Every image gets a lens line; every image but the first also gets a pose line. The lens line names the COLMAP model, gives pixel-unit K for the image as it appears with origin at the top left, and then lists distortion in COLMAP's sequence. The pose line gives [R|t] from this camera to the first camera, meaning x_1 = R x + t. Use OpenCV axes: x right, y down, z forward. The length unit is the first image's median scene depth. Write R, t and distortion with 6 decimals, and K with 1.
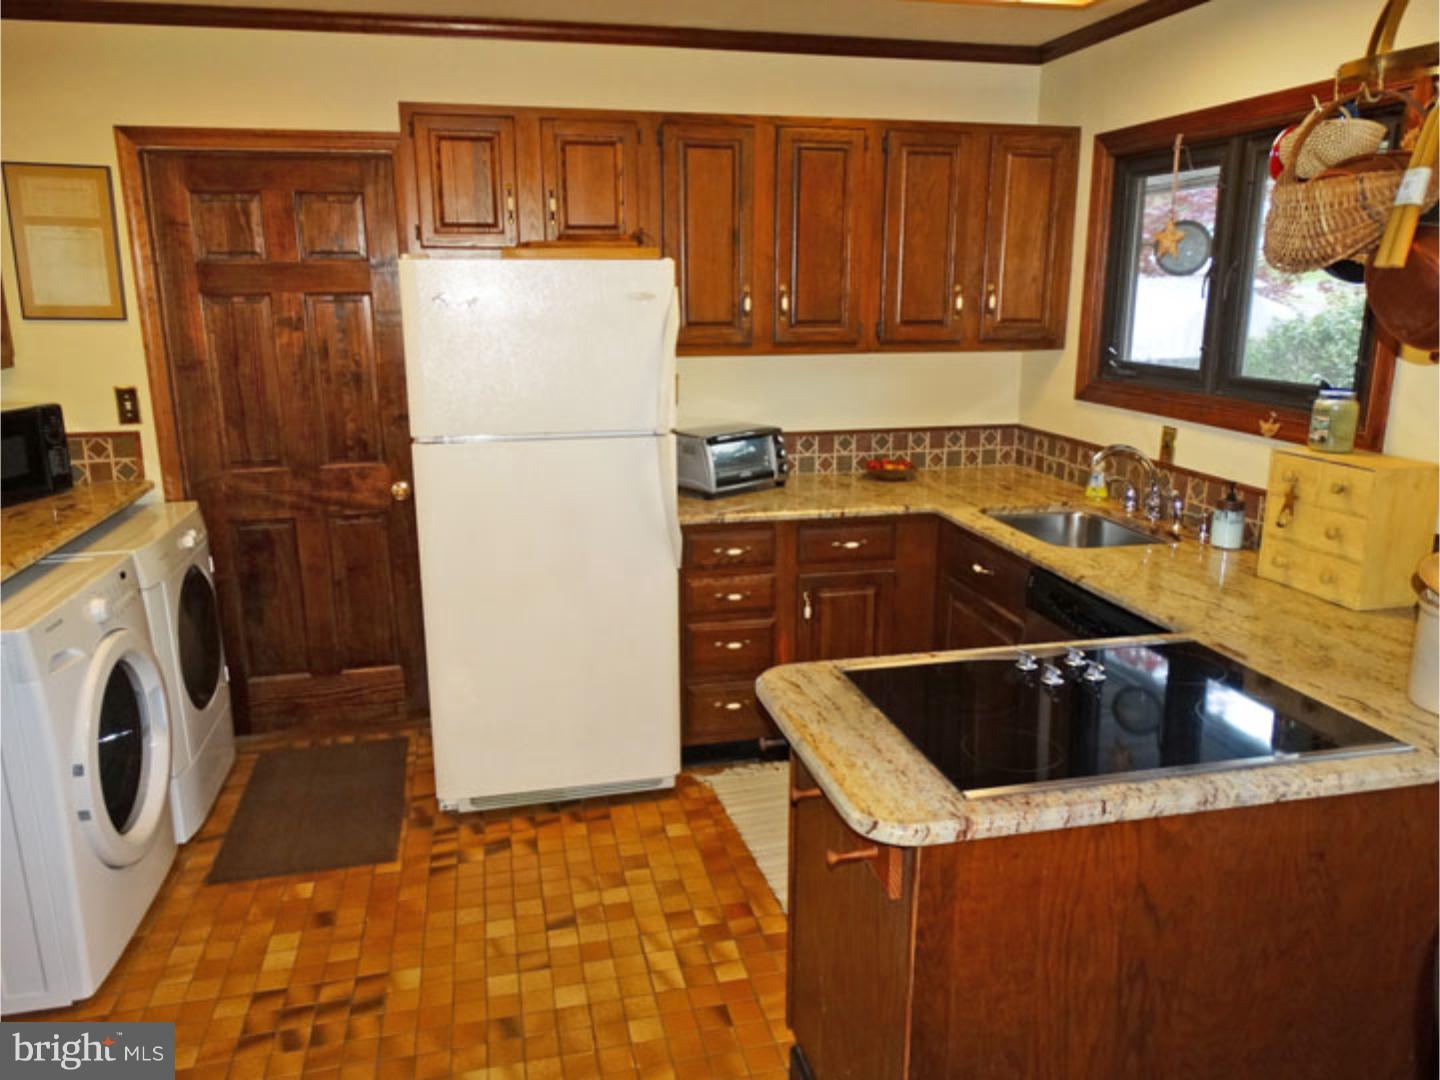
lens RADIAL K [[1039.3, 0, 725.2], [0, 1039.3, 526.7], [0, 0, 1]] dist [0.008349, 0.007791]
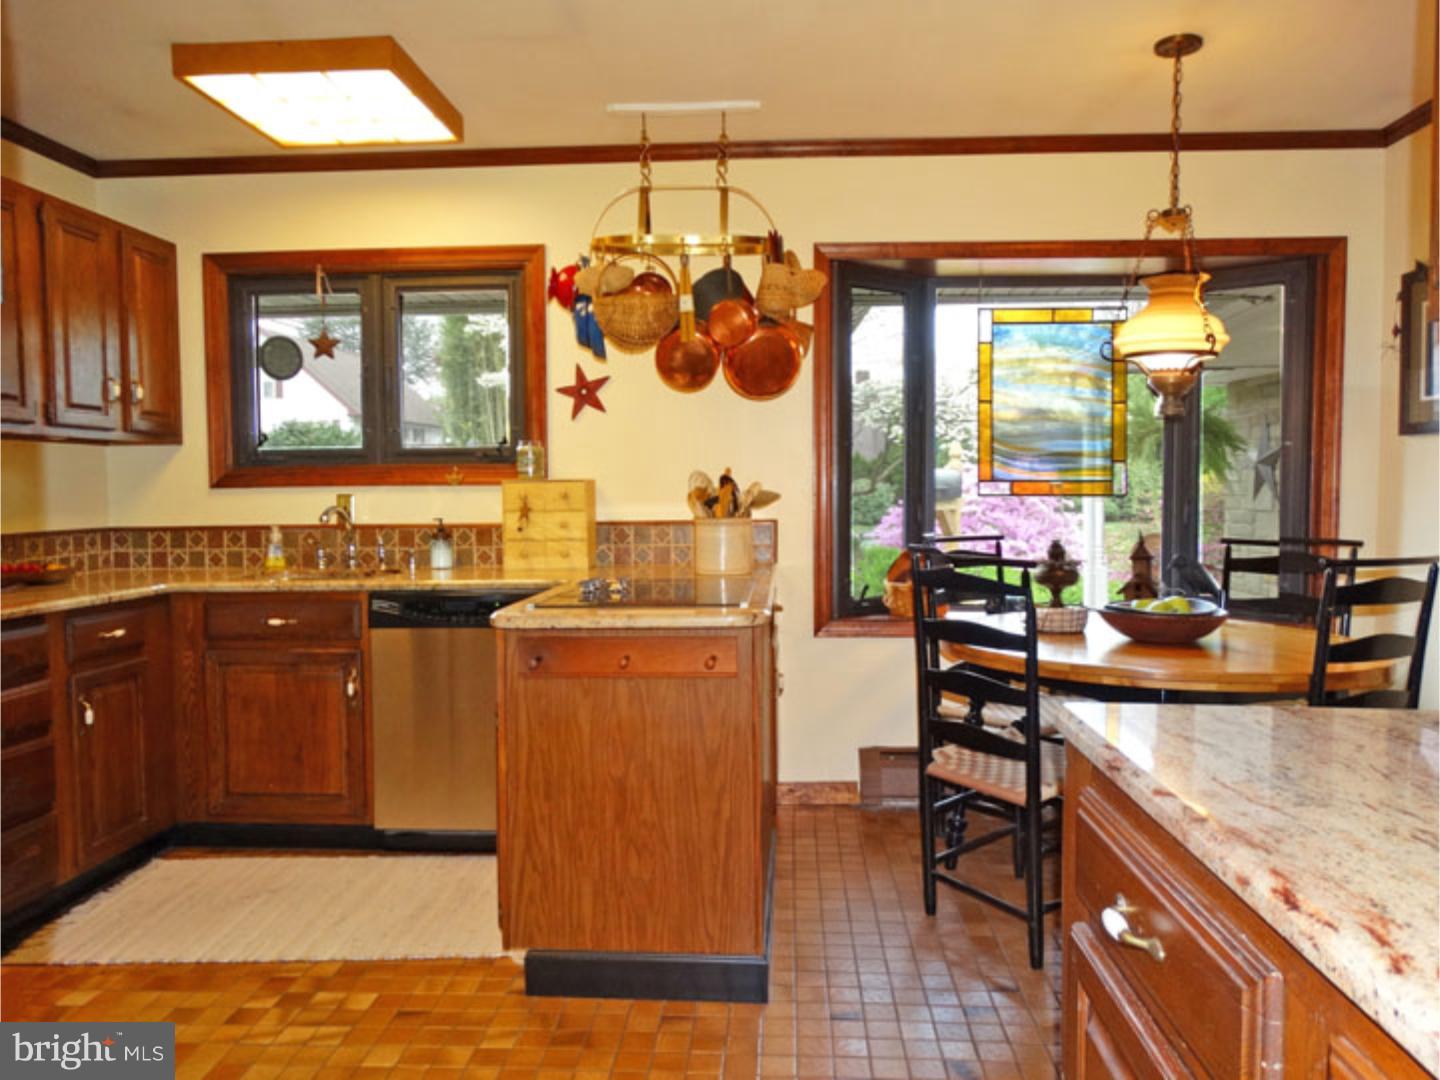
lens RADIAL K [[1046.5, 0, 720.0], [0, 1046.5, 540.0], [0, 0, 1]] dist [0.004474, 0.002046]
pose [[0.291050, -0.051834, 0.955303, -0.658423], [0.235488, 0.971691, -0.019022, 0.088178], [-0.927273, 0.230498, 0.295017, 0.247737]]
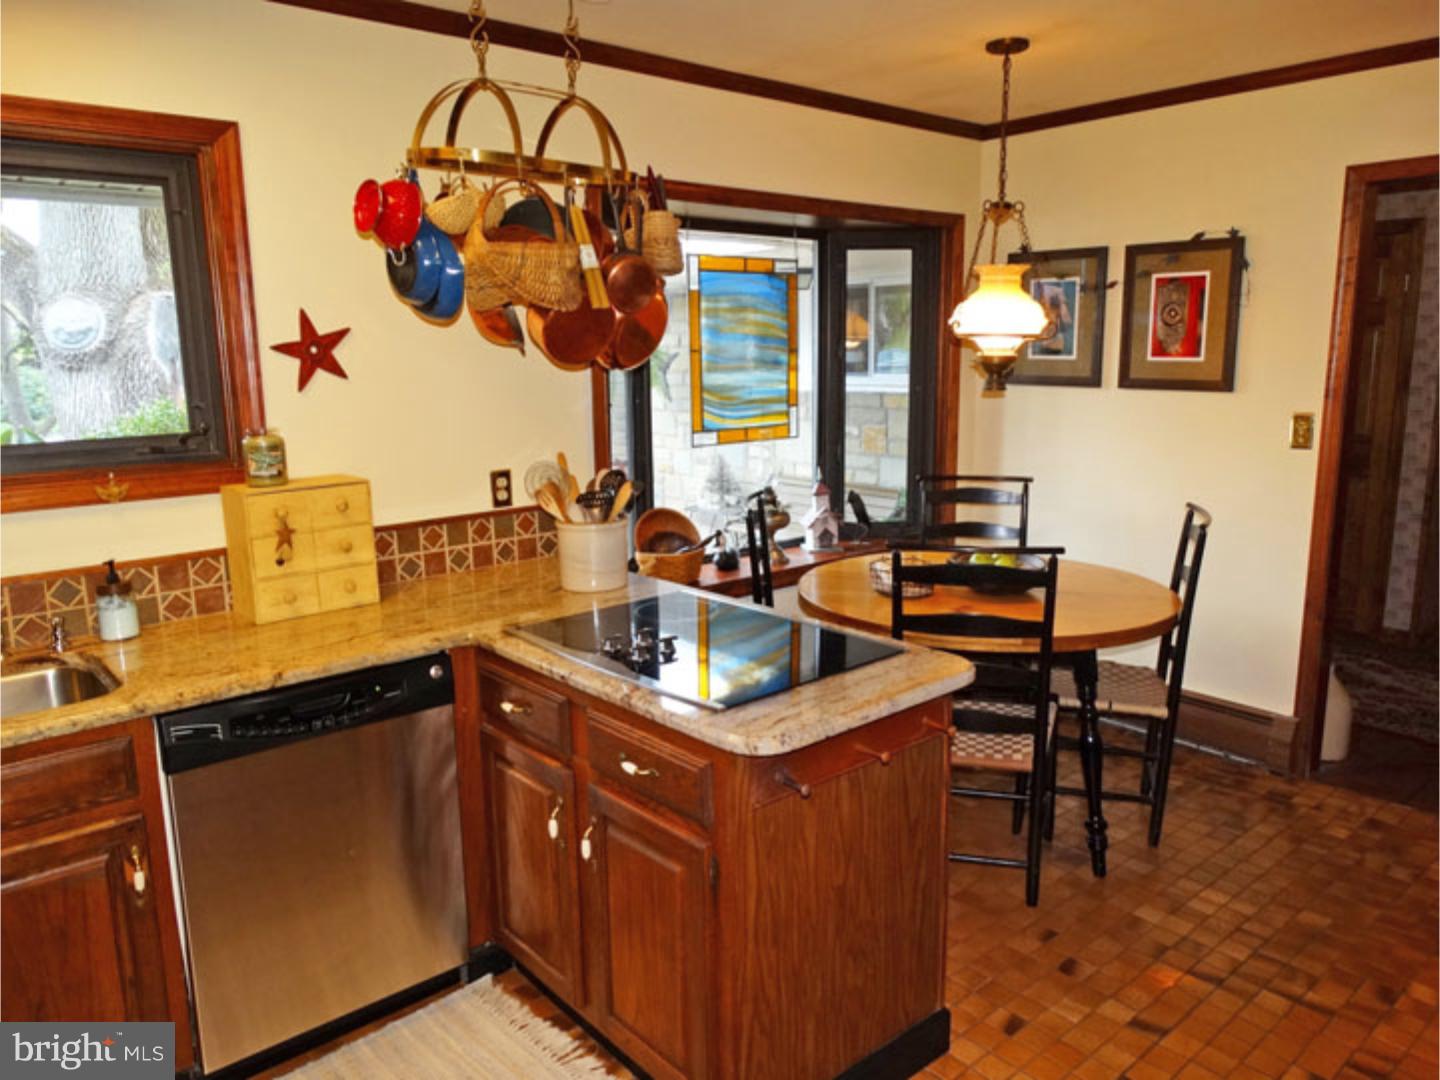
lens RADIAL K [[1039.3, 0, 725.2], [0, 1039.3, 526.7], [0, 0, 1]] dist [0.008349, 0.007791]
pose [[-0.469748, -0.155628, 0.868975, -0.440058], [0.225445, 0.930552, 0.288526, -0.185765], [-0.853529, 0.331440, -0.402040, 0.840068]]
